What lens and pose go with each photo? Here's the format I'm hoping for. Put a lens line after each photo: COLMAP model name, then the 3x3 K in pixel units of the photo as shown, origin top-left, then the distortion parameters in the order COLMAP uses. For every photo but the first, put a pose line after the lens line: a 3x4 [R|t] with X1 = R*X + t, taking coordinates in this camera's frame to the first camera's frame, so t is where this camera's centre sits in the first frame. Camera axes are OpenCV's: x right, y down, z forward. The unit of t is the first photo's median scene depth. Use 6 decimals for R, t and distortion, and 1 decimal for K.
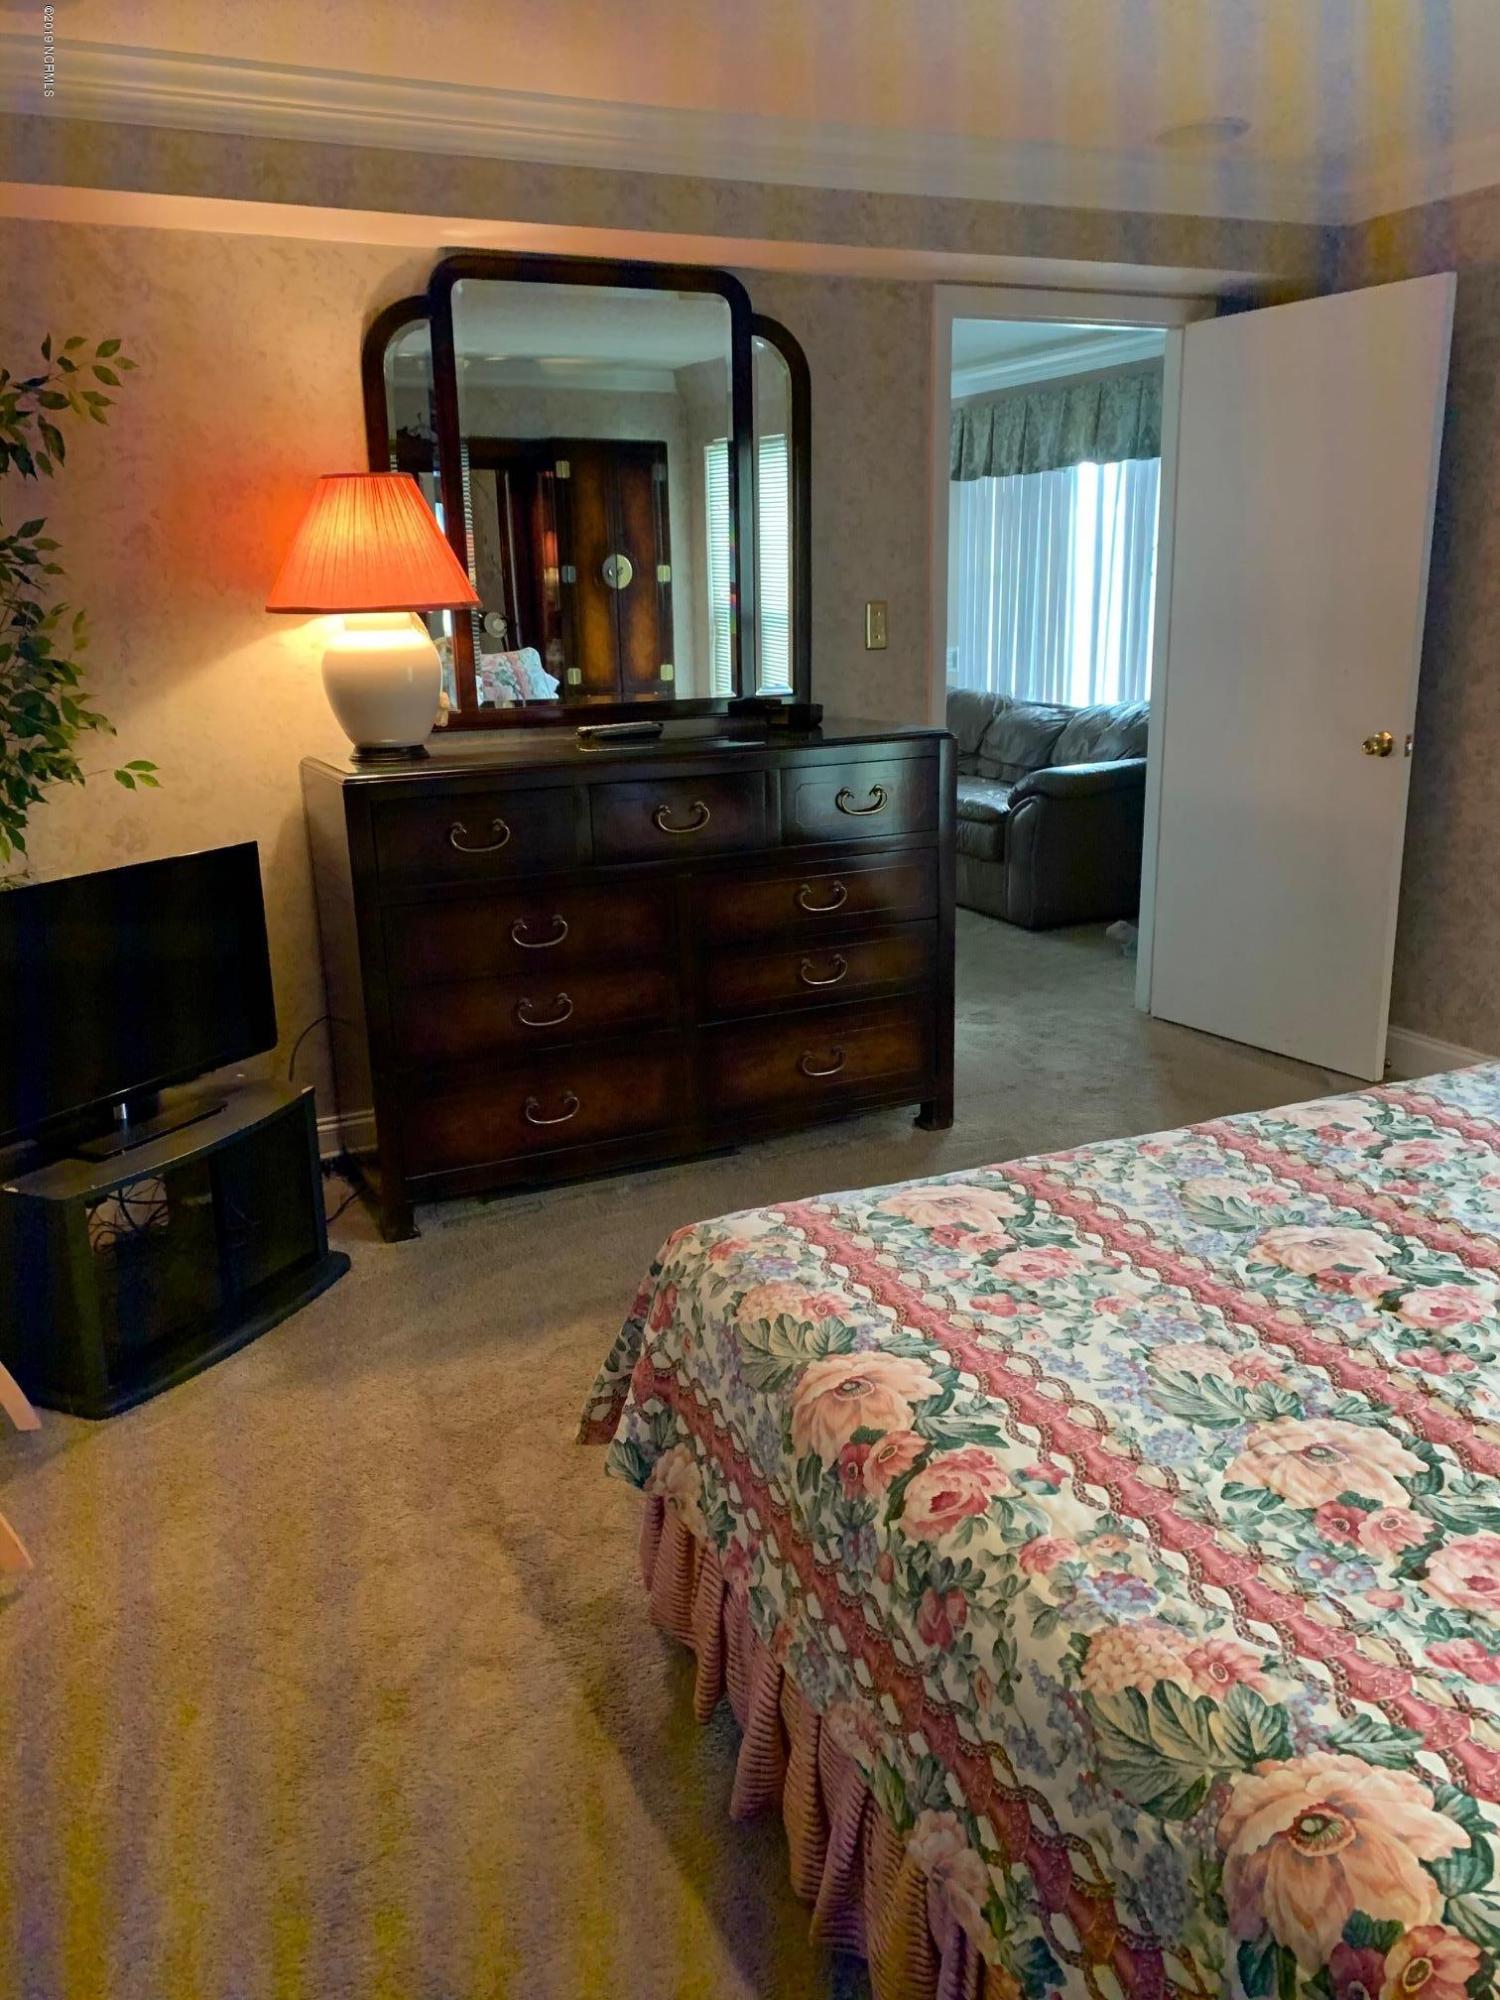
lens RADIAL K [[1530.9, 0, 737.5], [0, 1530.9, 990.9], [0, 0, 1]] dist [0.040386, -0.047799]
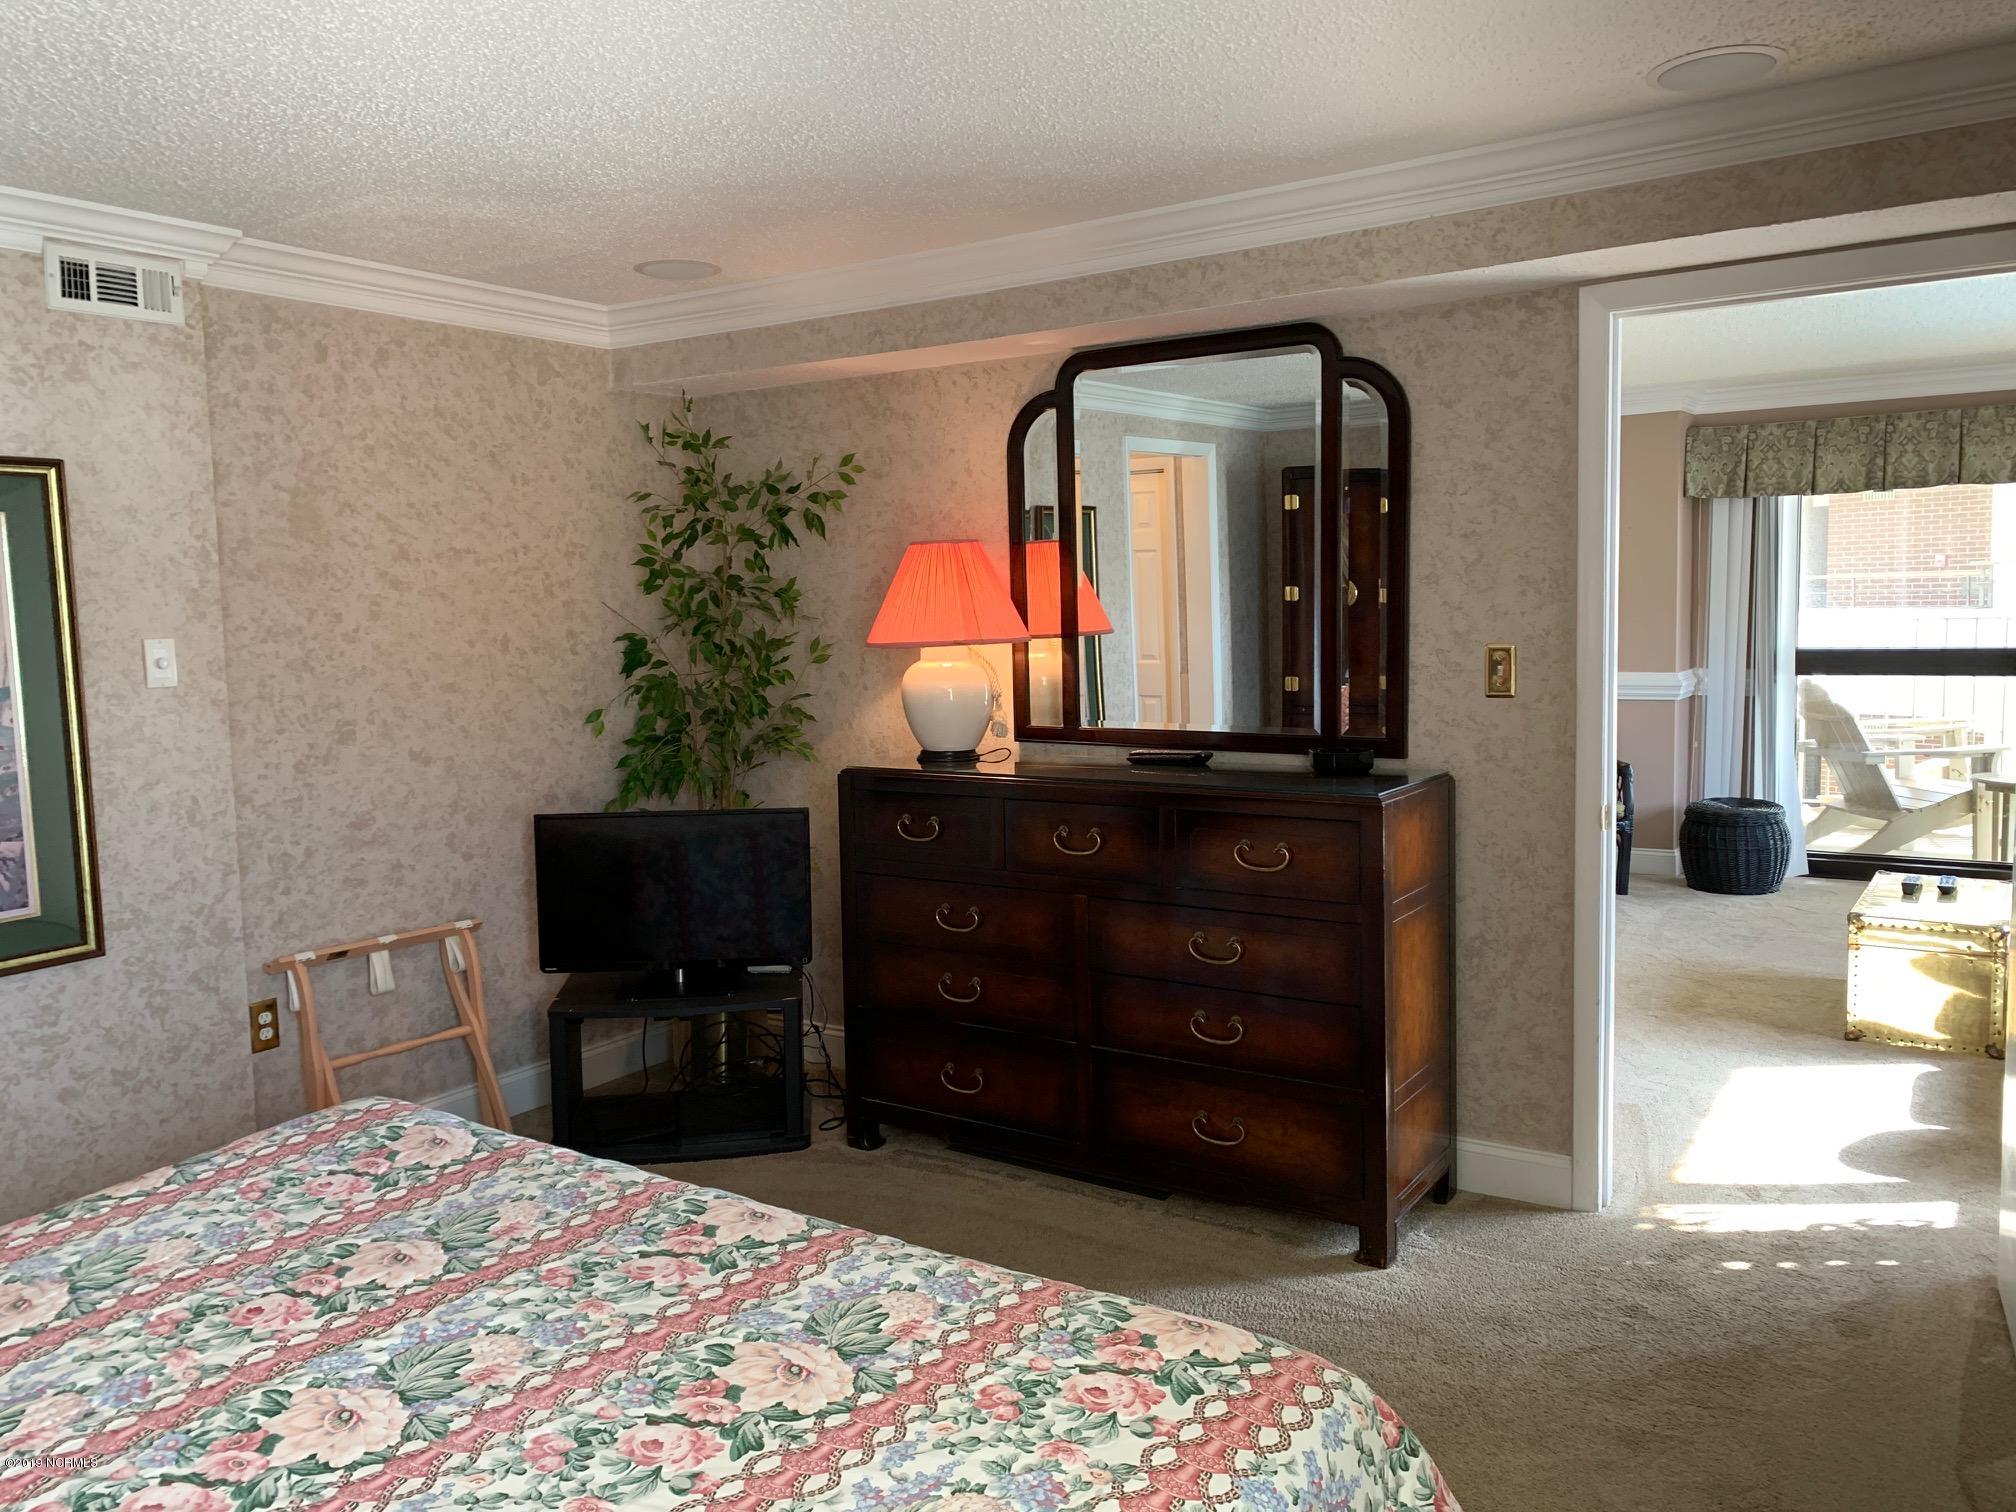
lens RADIAL K [[1543.1, 0, 994.2], [0, 1543.1, 751.3], [0, 0, 1]] dist [0.040386, -0.047799]
pose [[0.511093, 0.099014, -0.853803, 0.890820], [-0.210191, 0.977581, -0.012453, -0.159562], [0.833429, 0.185826, 0.520447, 0.409286]]
